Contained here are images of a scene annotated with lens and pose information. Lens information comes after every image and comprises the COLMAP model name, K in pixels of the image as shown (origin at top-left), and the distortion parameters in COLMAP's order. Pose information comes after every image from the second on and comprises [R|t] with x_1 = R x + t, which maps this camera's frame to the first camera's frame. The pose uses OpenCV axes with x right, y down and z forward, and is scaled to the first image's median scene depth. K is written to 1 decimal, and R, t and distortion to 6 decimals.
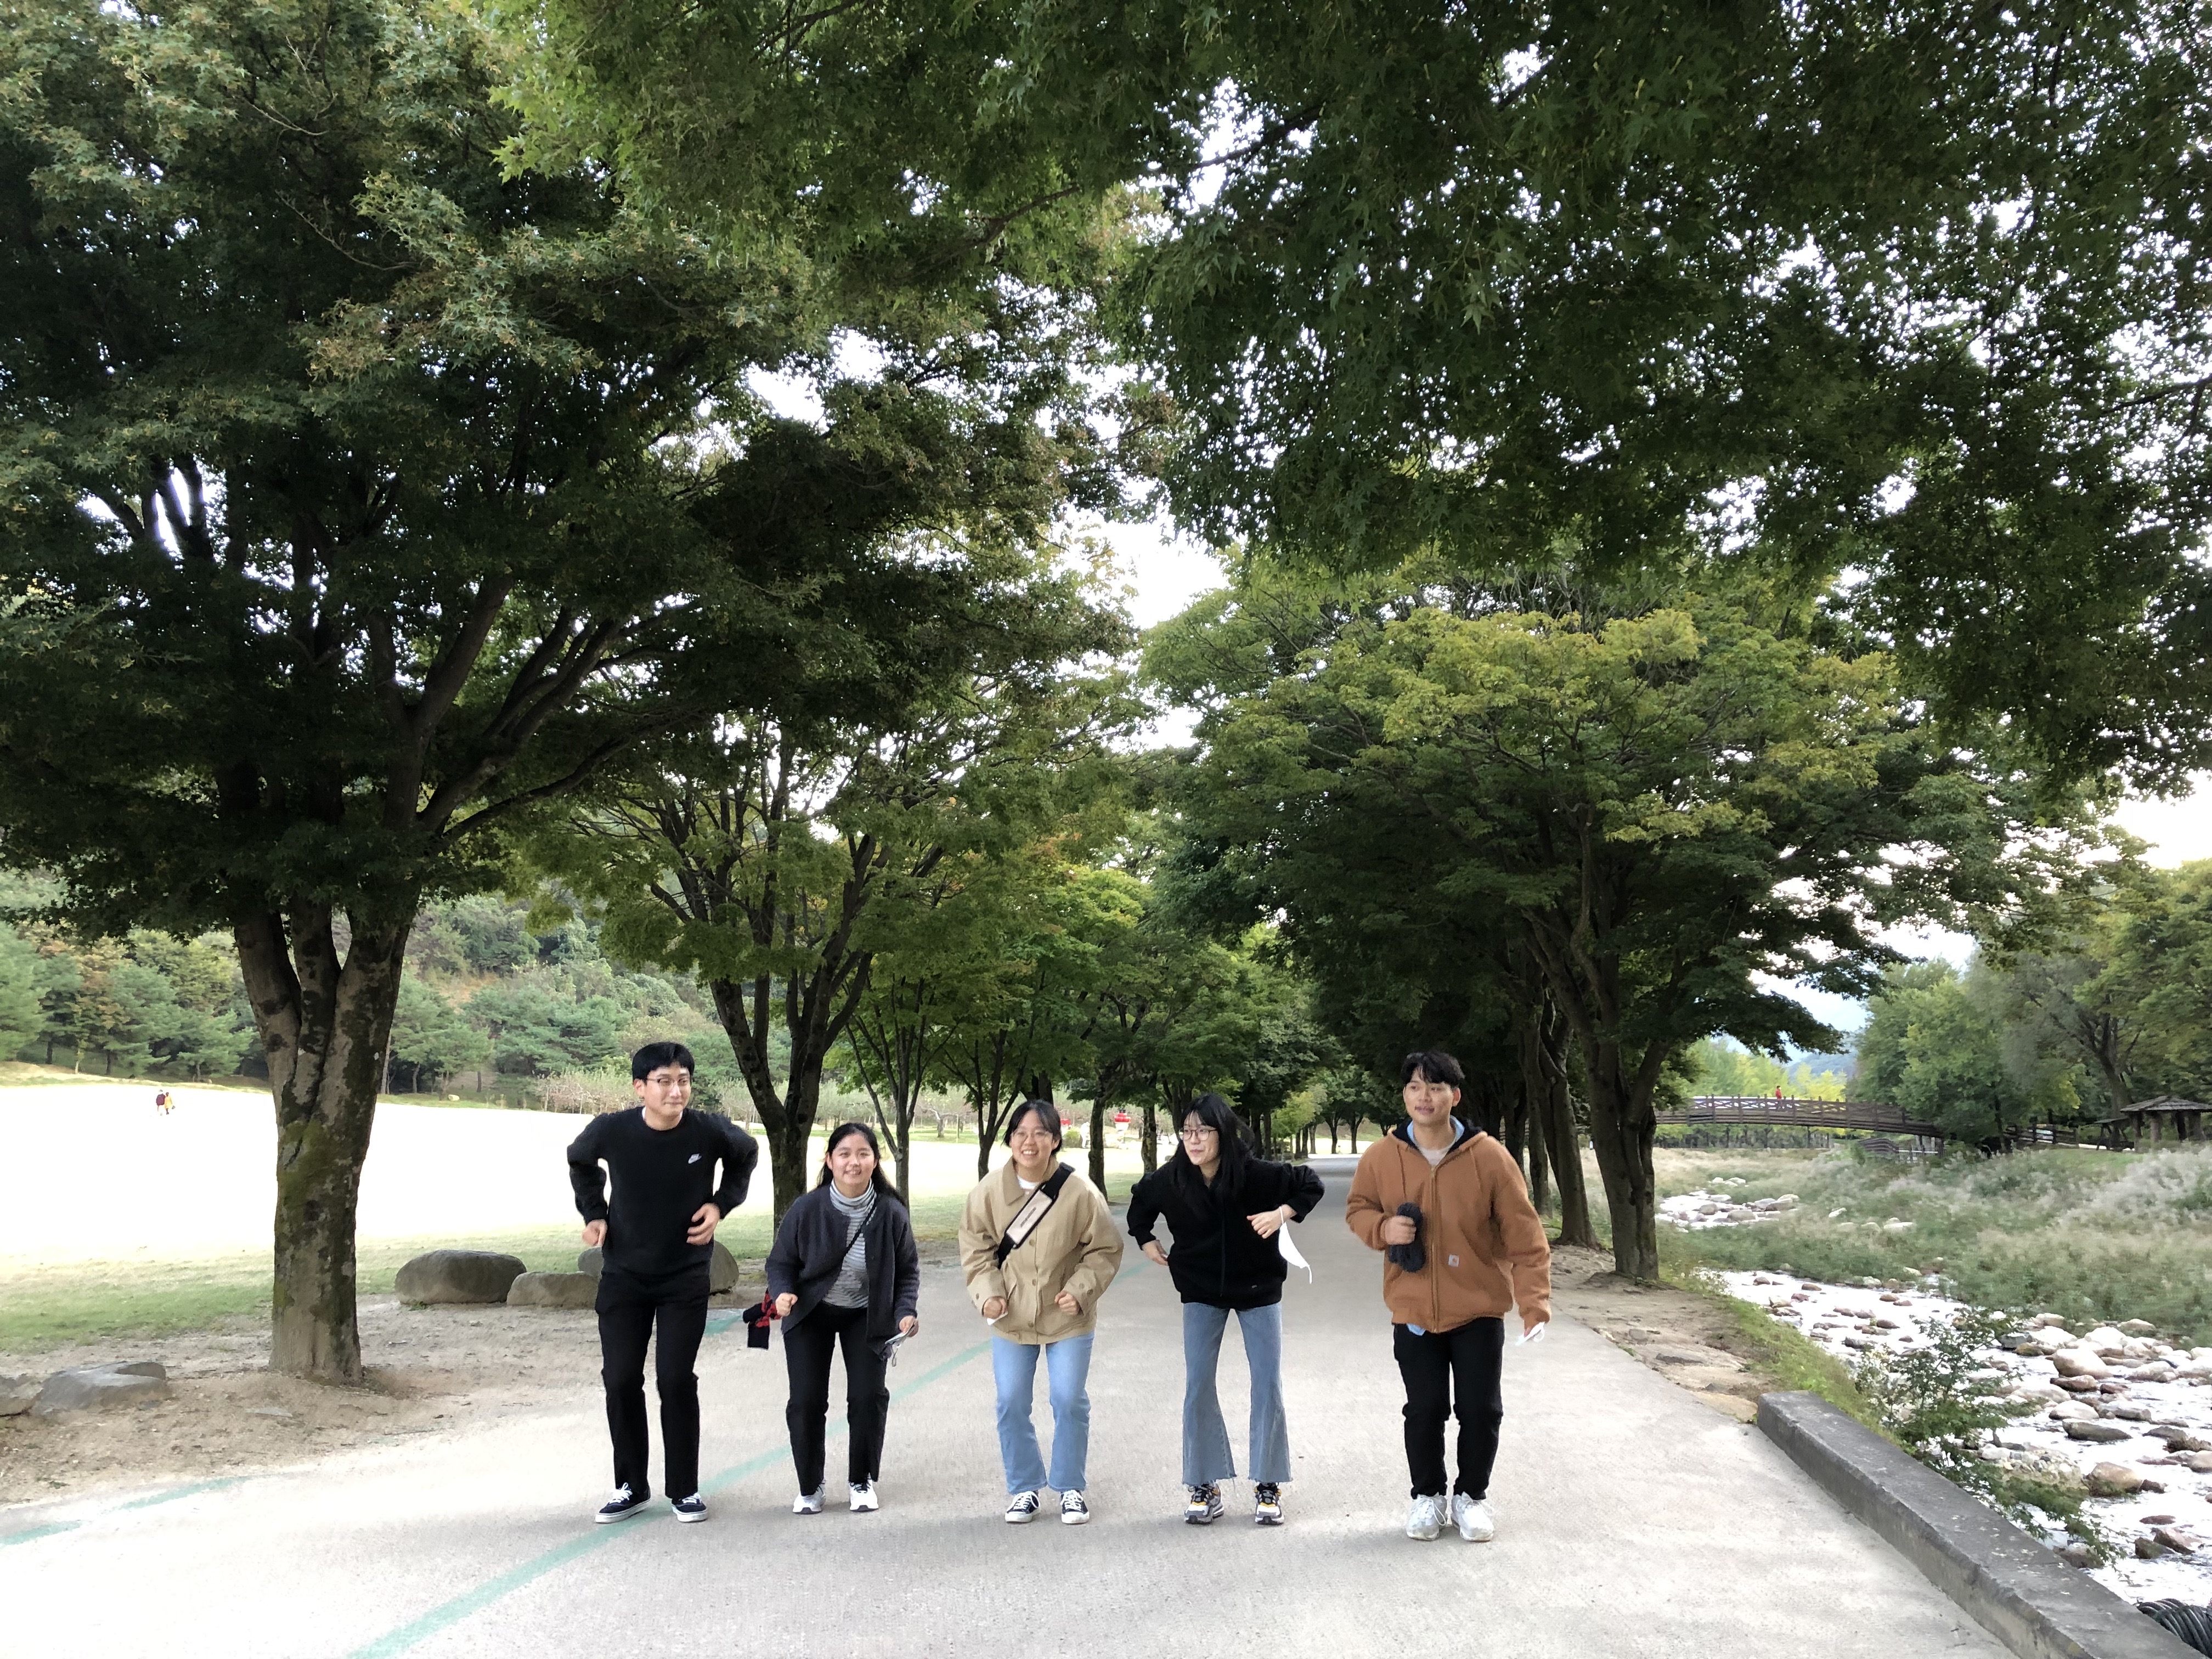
lens RADIAL K [[1848.5, 0, 1098.3], [0, 1848.5, 797.1], [0, 0, 1]] dist [0.031593, -0.008439]
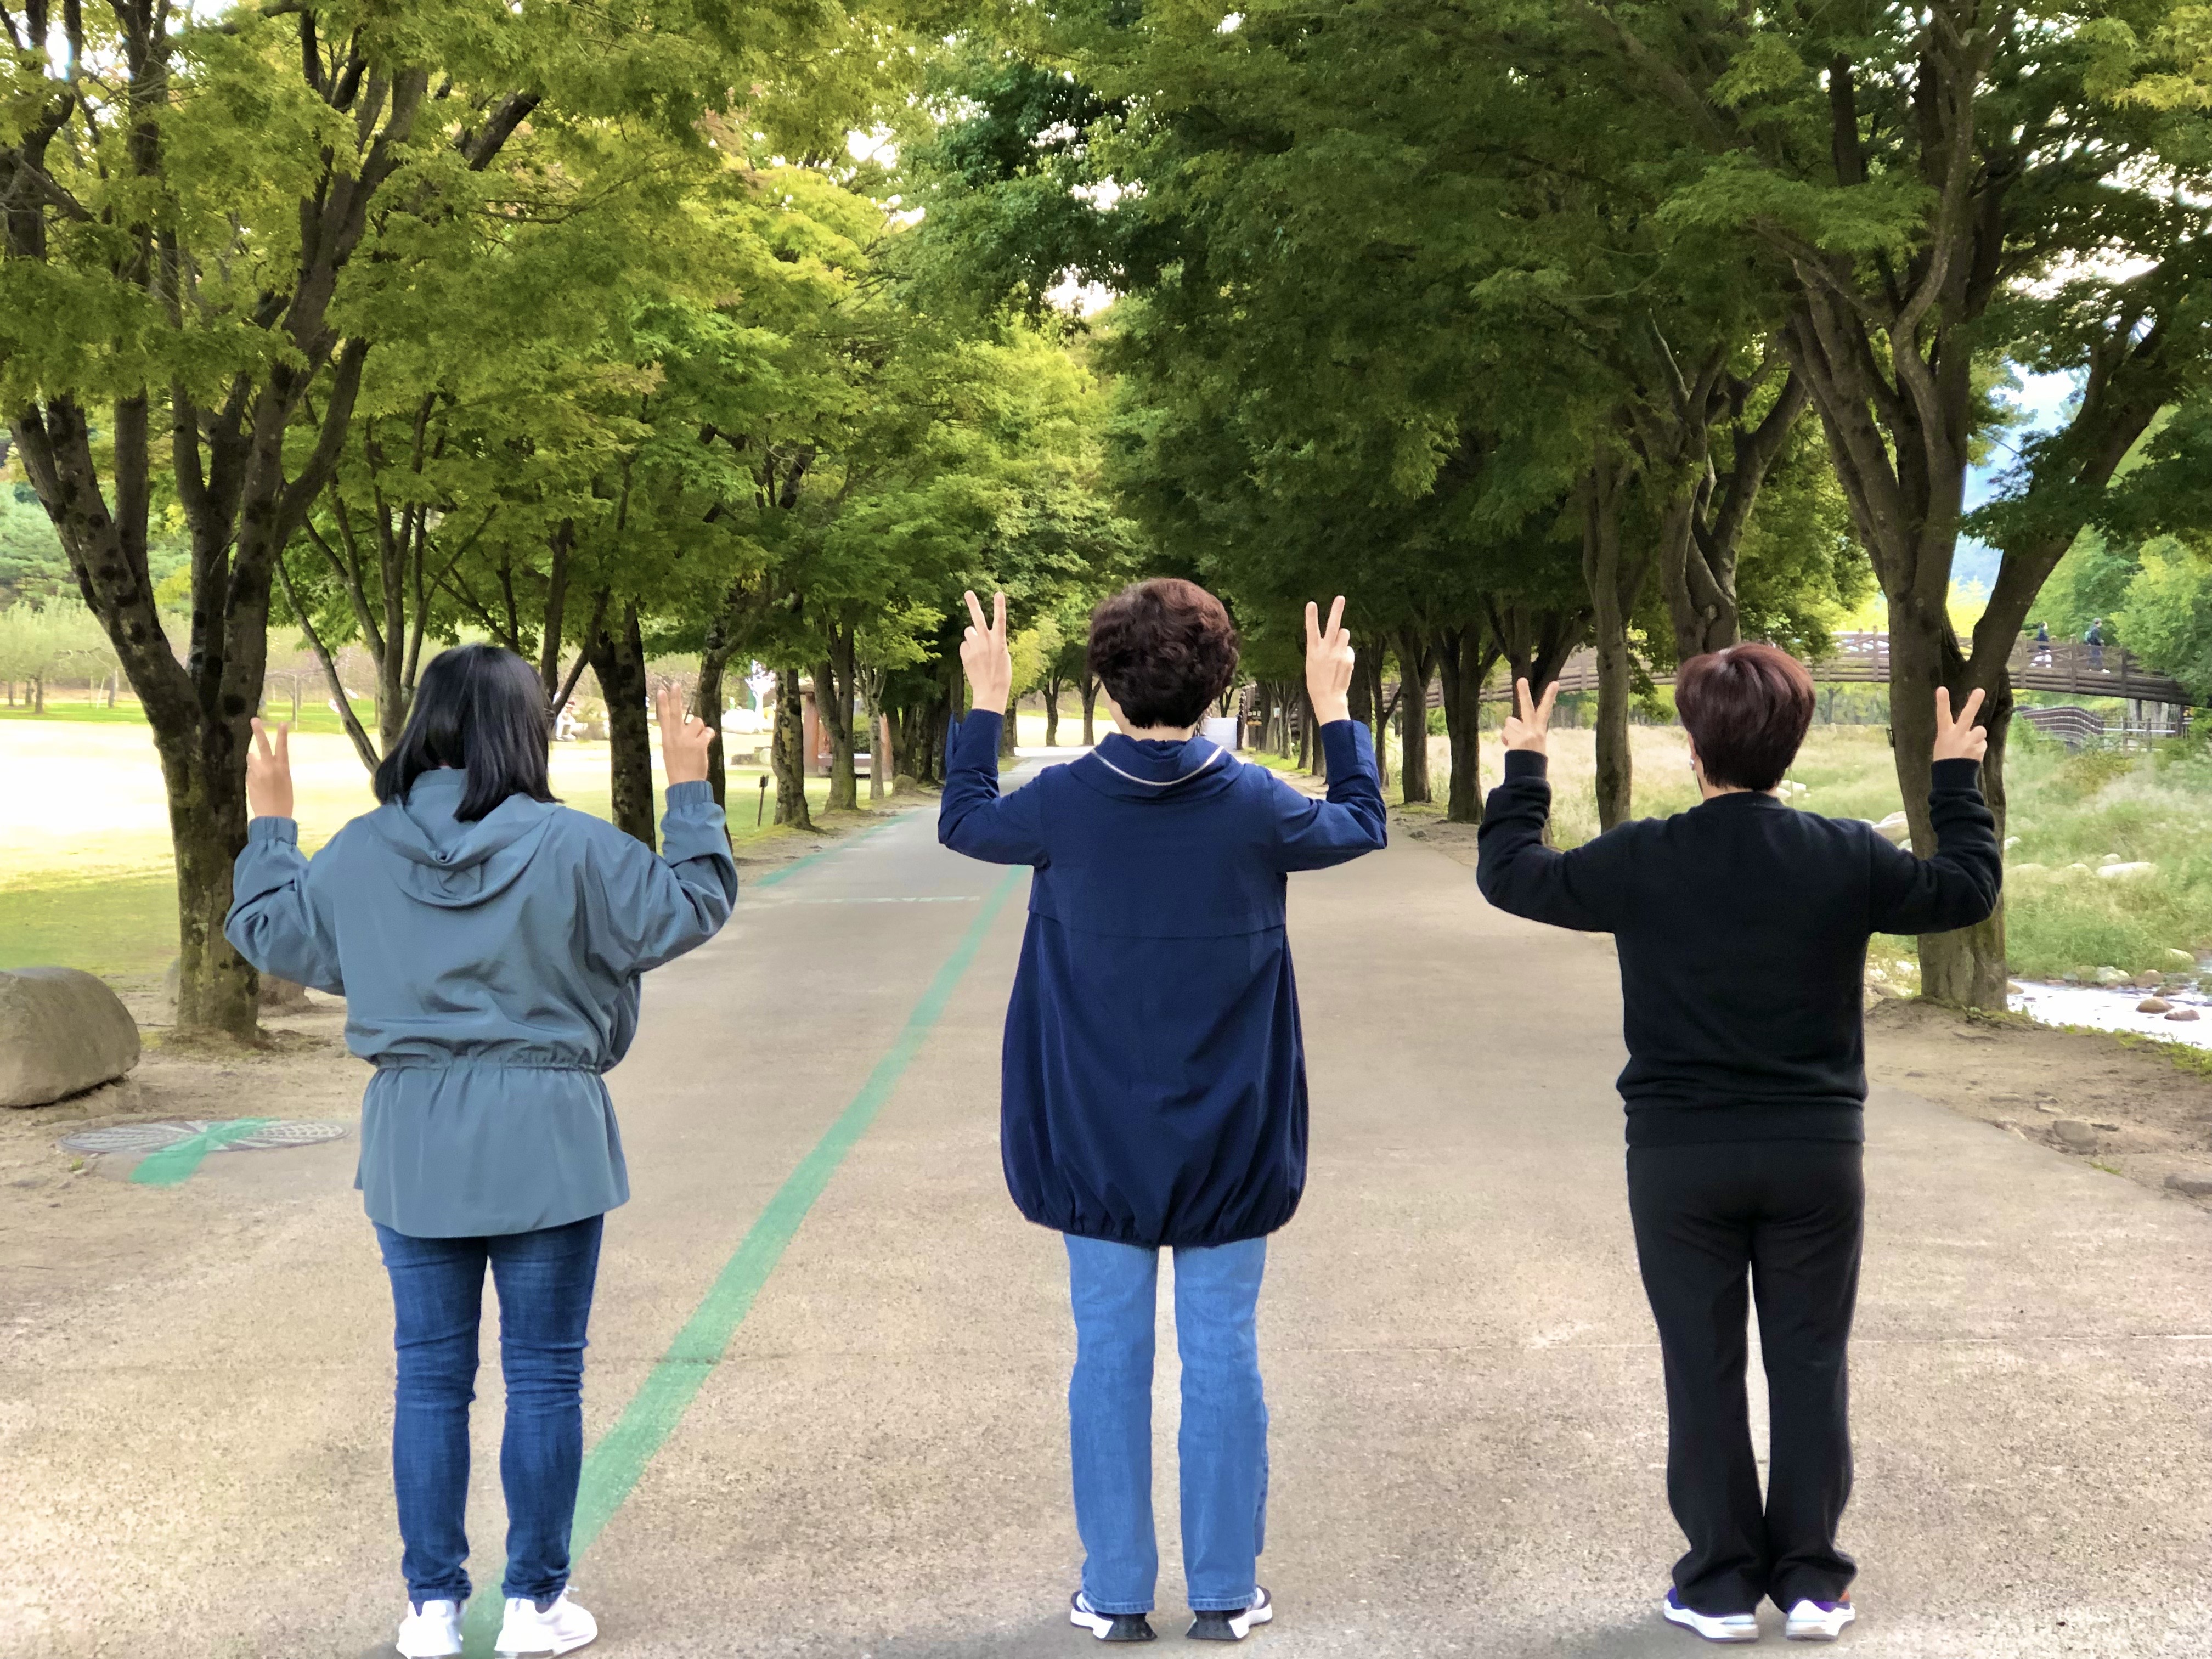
lens RADIAL K [[3669.0, 0, 1093.1], [0, 3669.0, 843.6], [0, 0, 1]] dist [0.083584, 0.000000]
pose [[0.989115, -0.011455, 0.146701, -0.075433], [-0.020445, 0.976597, 0.214105, 0.006725], [-0.145720, -0.214774, 0.965732, 0.074154]]
